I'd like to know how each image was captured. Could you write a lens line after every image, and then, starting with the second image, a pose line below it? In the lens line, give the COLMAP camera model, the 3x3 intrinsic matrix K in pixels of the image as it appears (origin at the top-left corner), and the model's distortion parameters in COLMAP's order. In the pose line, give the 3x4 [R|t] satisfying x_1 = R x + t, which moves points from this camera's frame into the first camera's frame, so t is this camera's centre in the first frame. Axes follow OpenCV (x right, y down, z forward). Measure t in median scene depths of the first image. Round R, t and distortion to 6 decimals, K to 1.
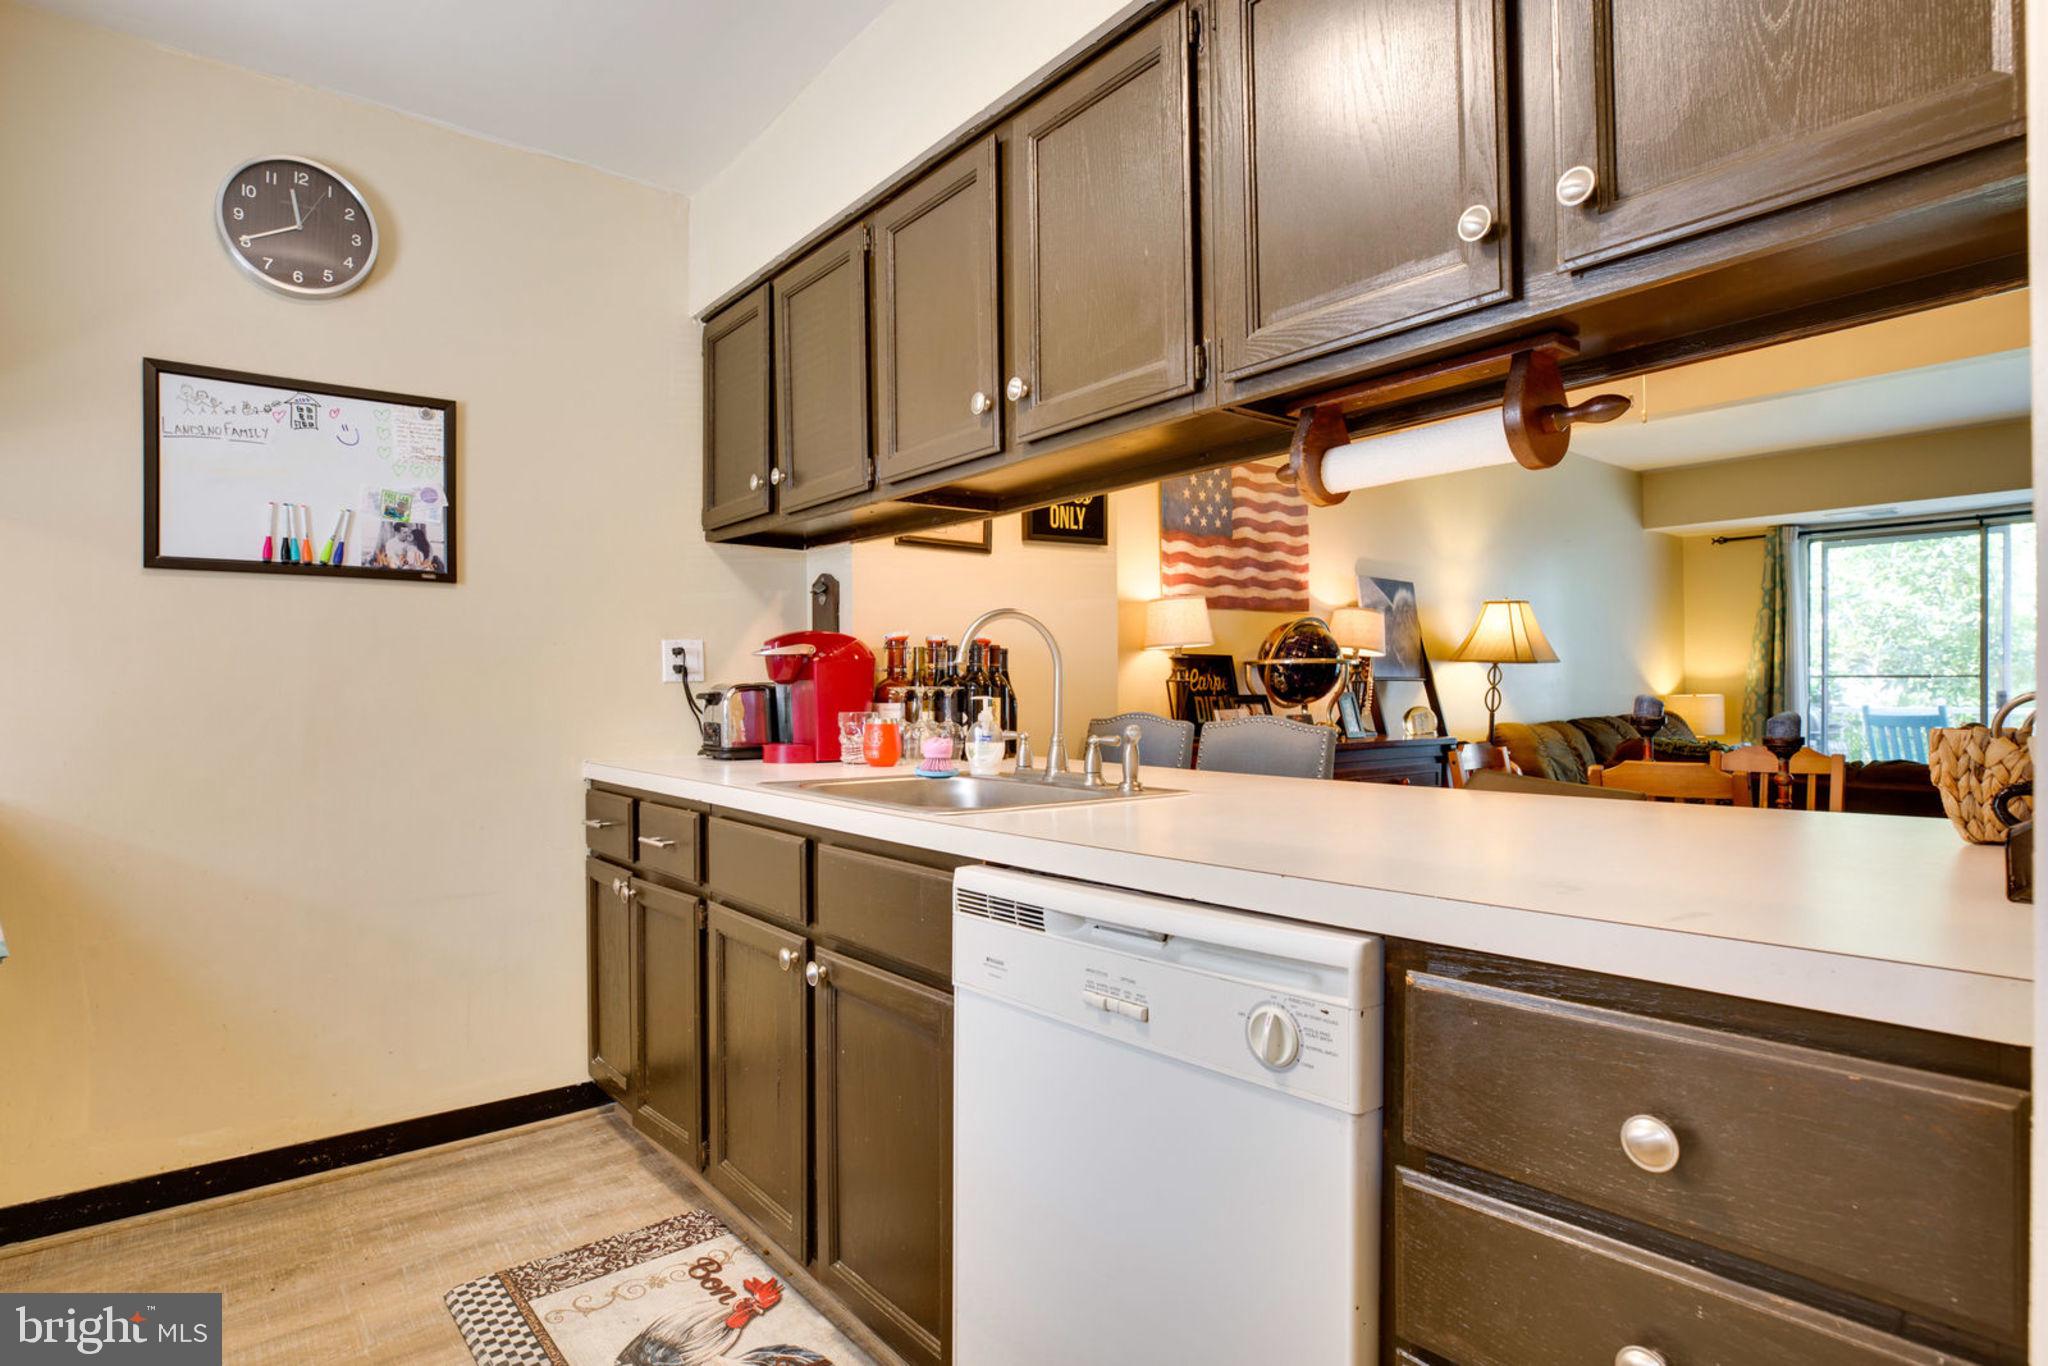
lens RADIAL K [[1083.1, 0, 1024.2], [0, 1083.1, 684.0], [0, 0, 1]] dist [-0.026686, 0.008318]
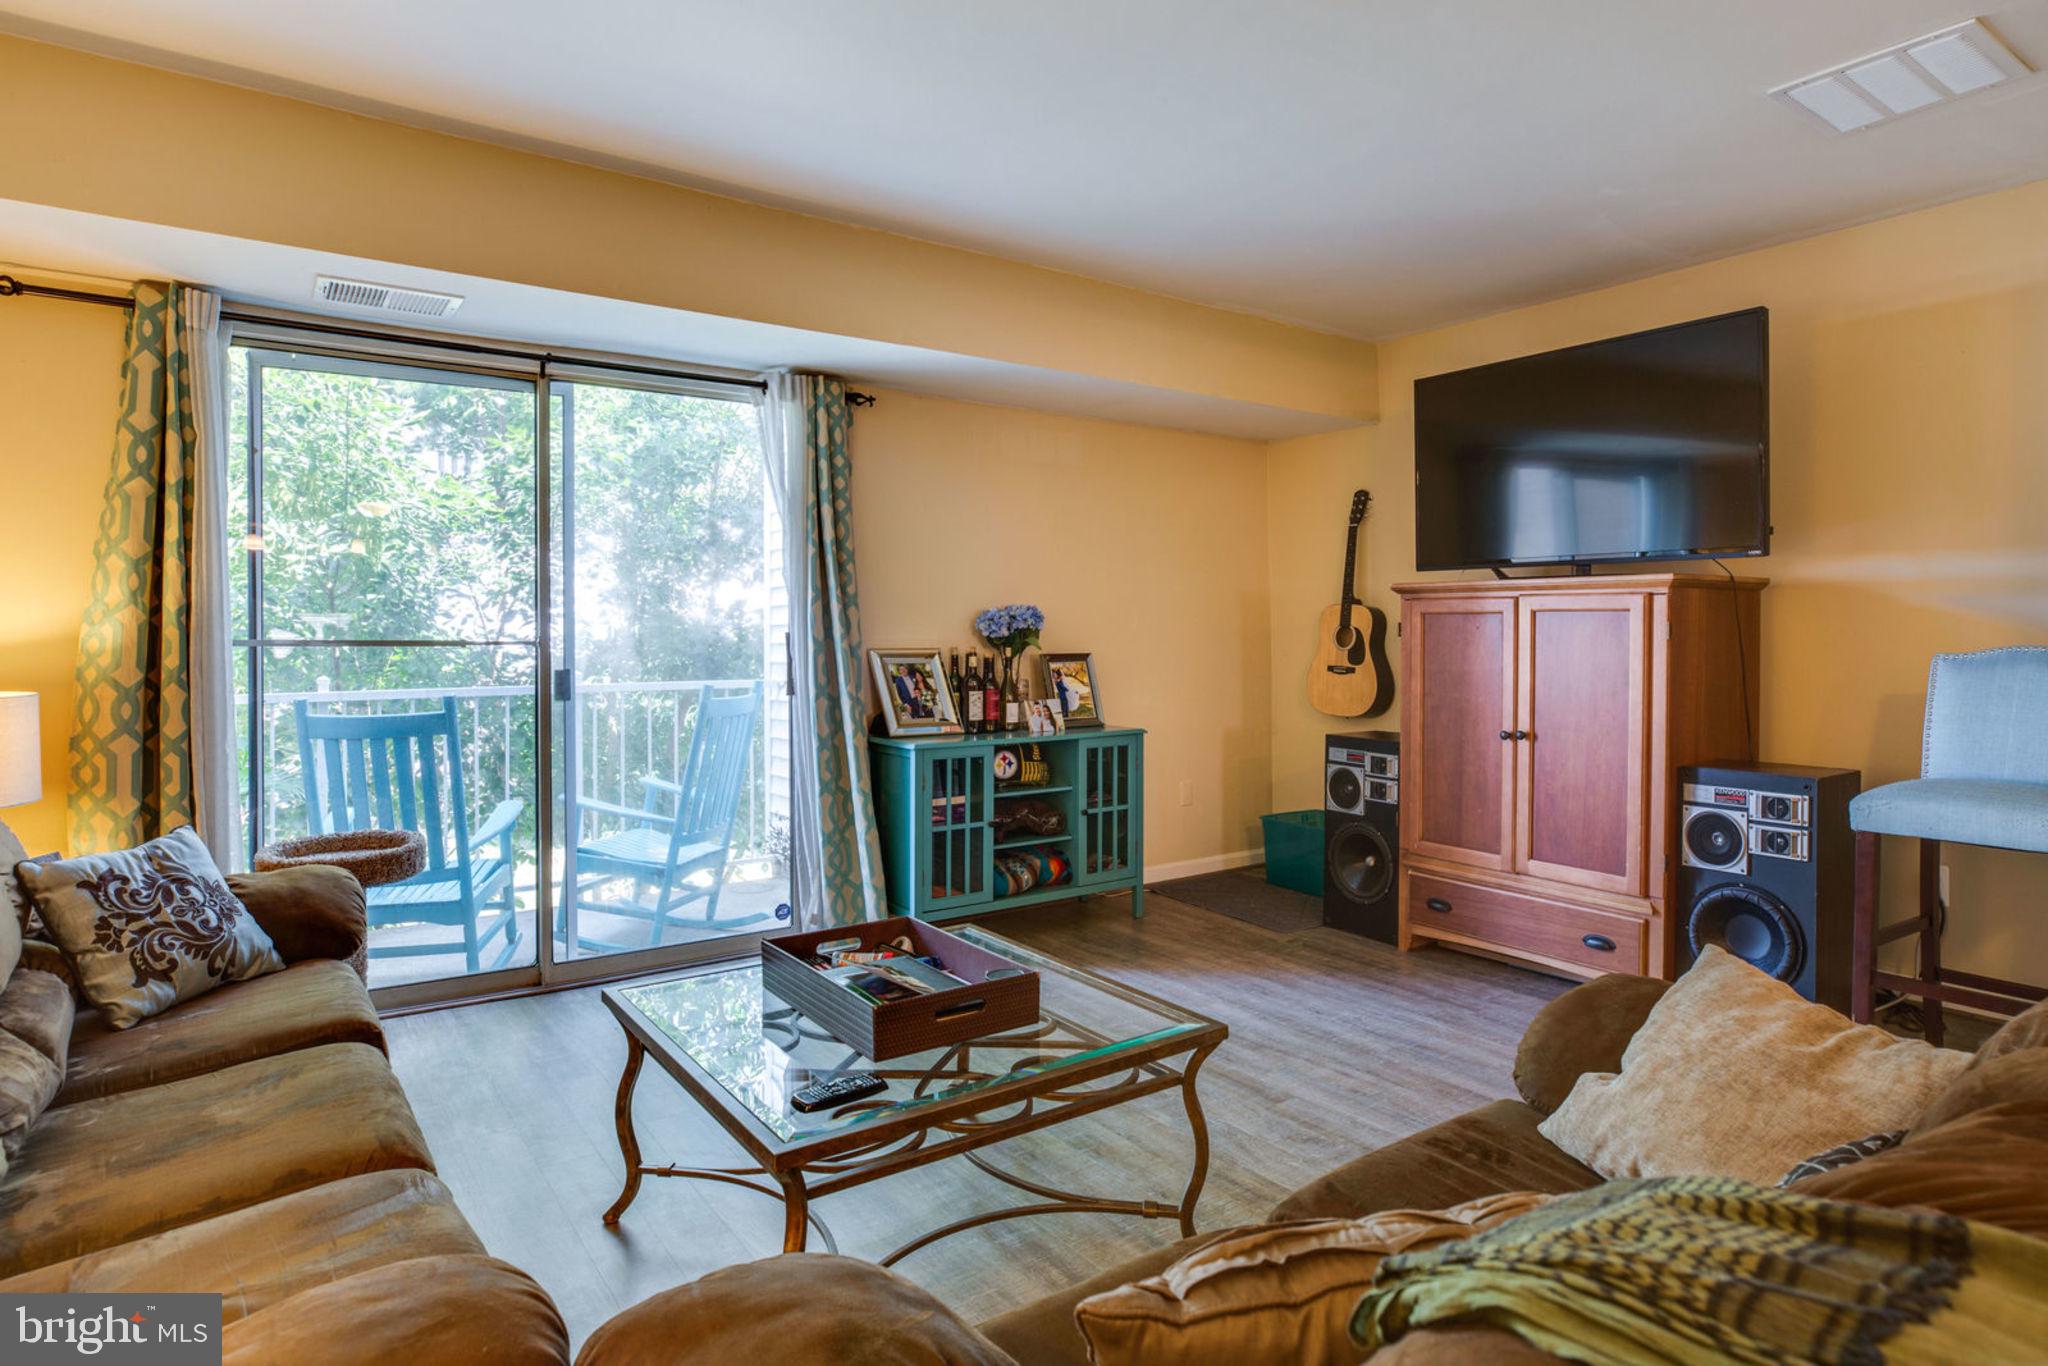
lens RADIAL K [[1138.1, 0, 1021.6], [0, 1138.1, 644.3], [0, 0, 1]] dist [-0.025920, 0.004498]
pose [[0.076458, -0.004893, 0.997061, 0.704416], [0.001359, 0.999988, 0.004803, -0.019855], [-0.997072, 0.000987, 0.076463, 1.532958]]
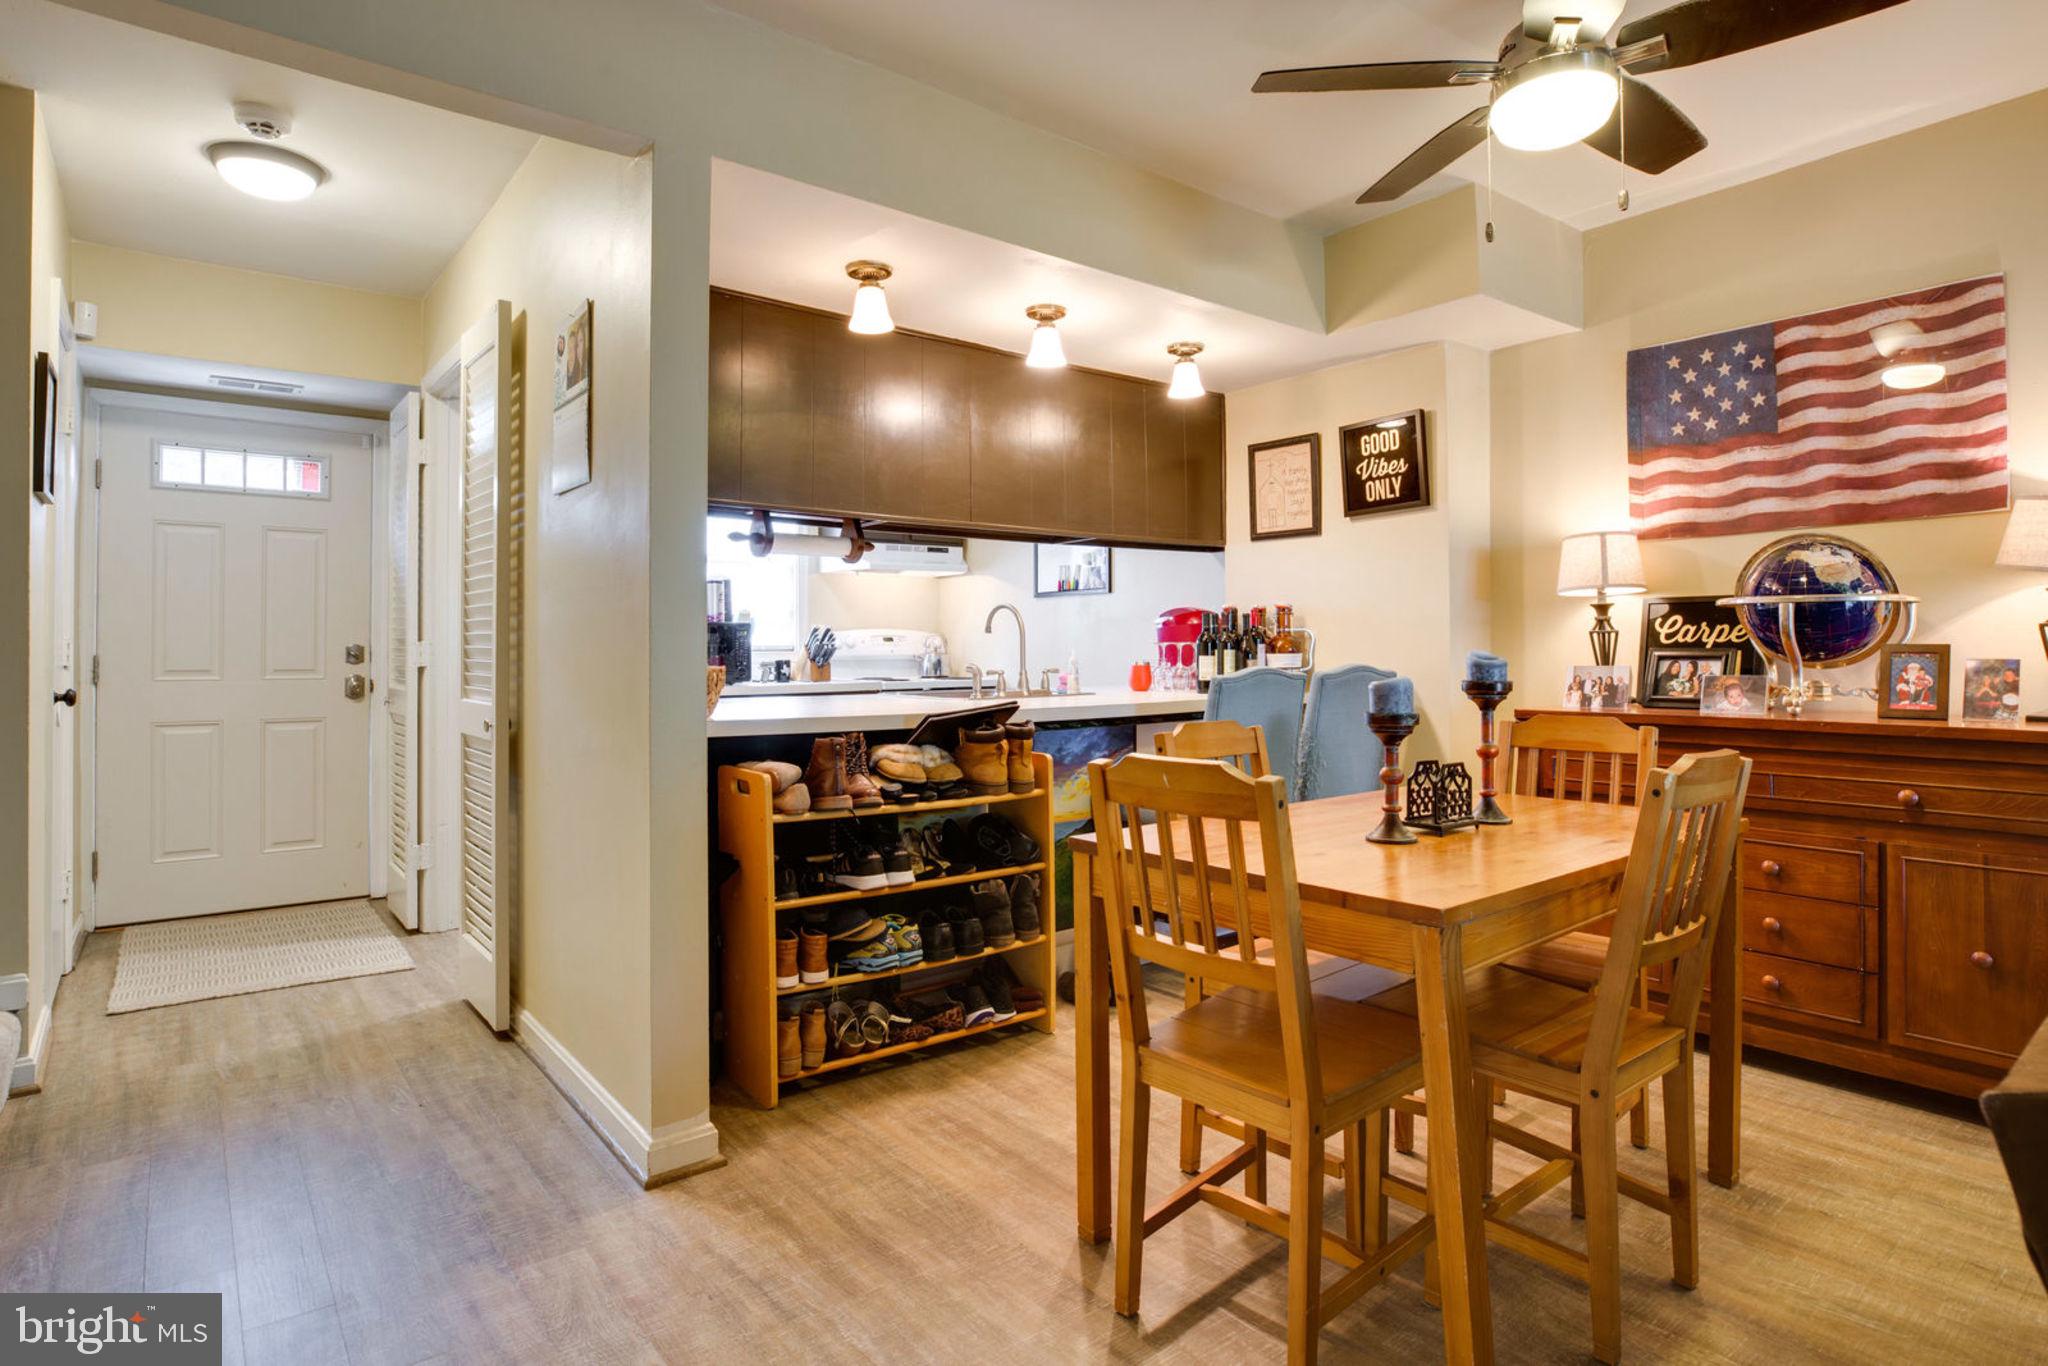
lens RADIAL K [[1083.1, 0, 1008.5], [0, 1083.1, 628.3], [0, 0, 1]] dist [-0.026686, 0.008318]
pose [[-0.016722, -0.015472, -0.999740, 1.412640], [0.009998, 0.999828, -0.015640, 0.004298], [0.999810, -0.010257, -0.016565, 0.765572]]
